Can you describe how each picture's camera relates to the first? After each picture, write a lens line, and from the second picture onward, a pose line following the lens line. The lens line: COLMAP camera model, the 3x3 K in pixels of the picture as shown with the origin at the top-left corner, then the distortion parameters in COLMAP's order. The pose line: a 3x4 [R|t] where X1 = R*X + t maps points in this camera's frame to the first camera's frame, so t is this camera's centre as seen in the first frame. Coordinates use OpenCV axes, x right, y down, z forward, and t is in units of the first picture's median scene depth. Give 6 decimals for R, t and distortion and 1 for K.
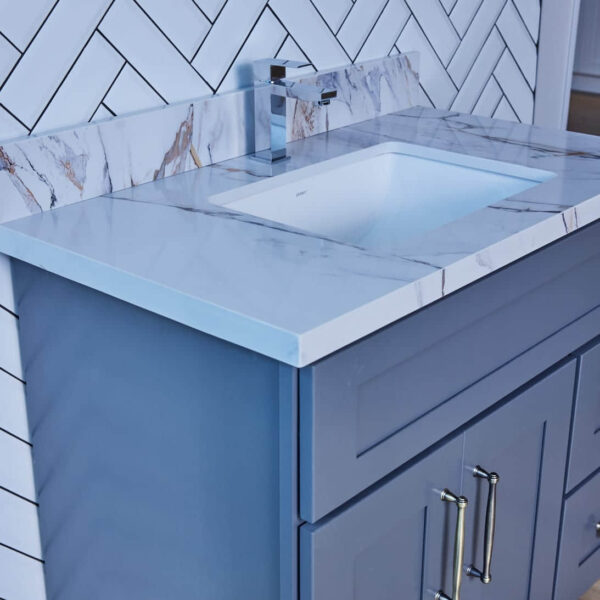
lens RADIAL K [[1079.0, 0, 288.9], [0, 1079.0, 299.7], [0, 0, 1]] dist [0.042417, 0.051846]
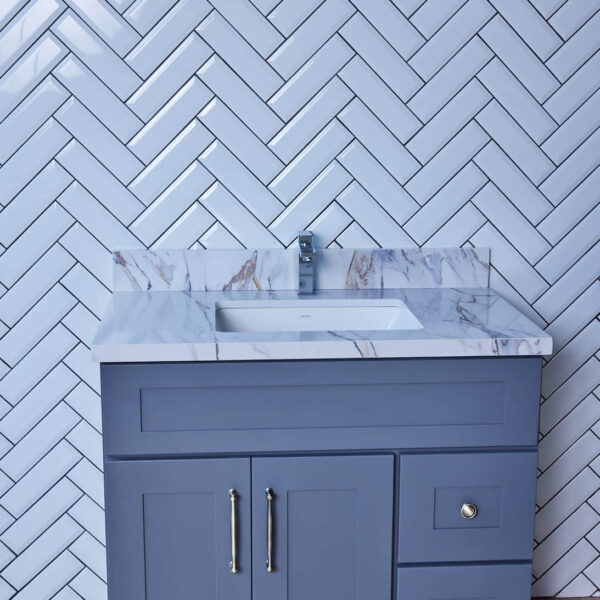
lens RADIAL K [[1086.0, 0, 300.0], [0, 1086.0, 300.0], [0, 0, 1]] dist [0.027204, 0.093456]
pose [[0.714322, 0.148918, -0.683789, 1.099823], [-0.273363, 0.958844, -0.076749, 0.001782], [0.644218, 0.241746, 0.725632, -0.151138]]
